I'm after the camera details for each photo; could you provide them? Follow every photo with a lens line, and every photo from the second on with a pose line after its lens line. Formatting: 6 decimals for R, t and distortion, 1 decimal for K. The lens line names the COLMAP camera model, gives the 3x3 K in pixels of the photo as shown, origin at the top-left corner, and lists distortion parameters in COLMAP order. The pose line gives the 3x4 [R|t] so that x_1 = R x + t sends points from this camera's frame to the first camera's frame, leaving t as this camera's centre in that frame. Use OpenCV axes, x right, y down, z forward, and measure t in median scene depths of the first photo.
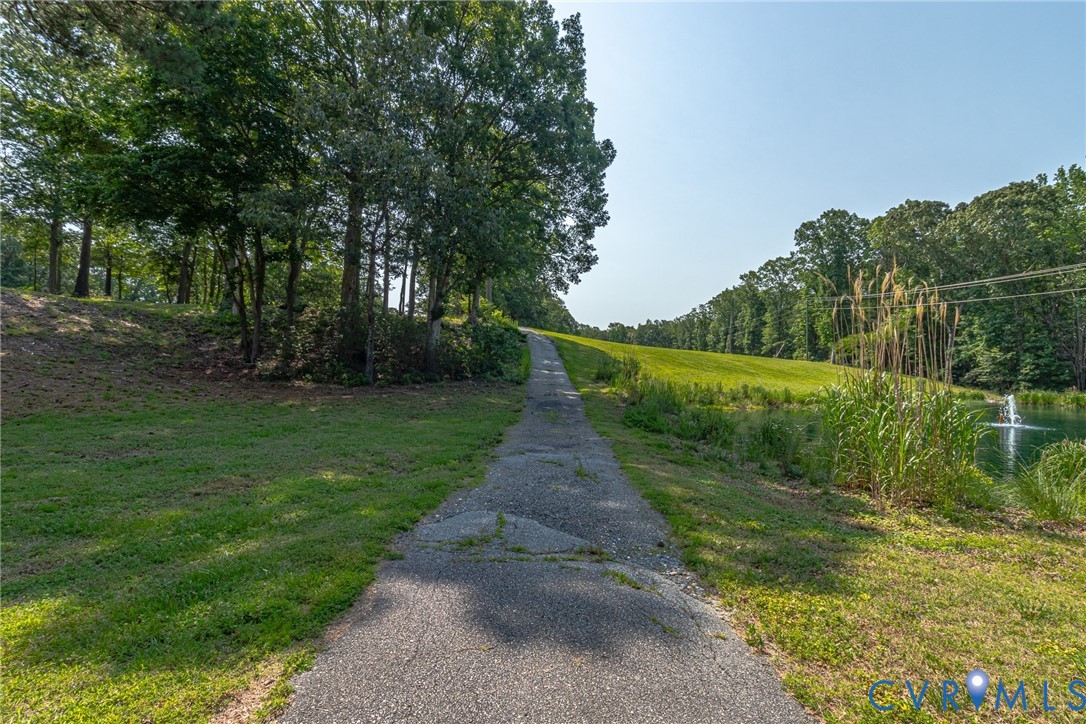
lens RADIAL K [[517.0, 0, 540.9], [0, 517.0, 360.6], [0, 0, 1]] dist [0.004655, 0.001270]
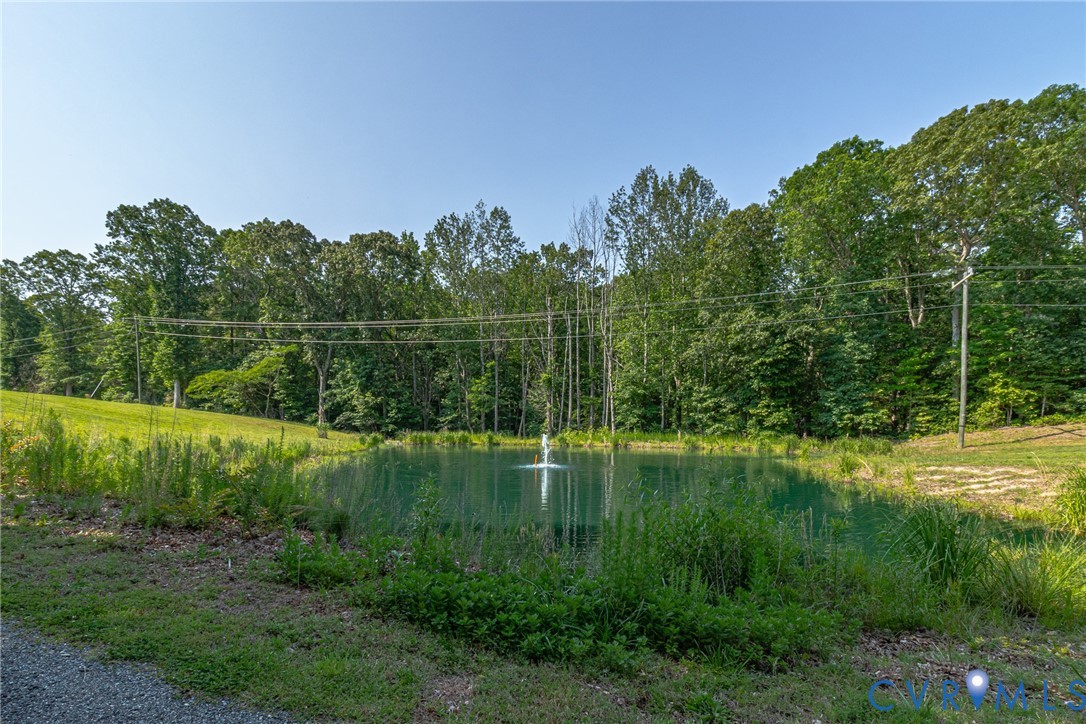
lens RADIAL K [[517.0, 0, 530.4], [0, 517.0, 444.0], [0, 0, 1]] dist [0.004655, 0.001270]
pose [[0.323641, -0.057276, 0.944445, 0.009647], [-0.001161, 0.998141, 0.060931, 0.011206], [-0.946179, -0.020816, 0.322973, 0.276880]]
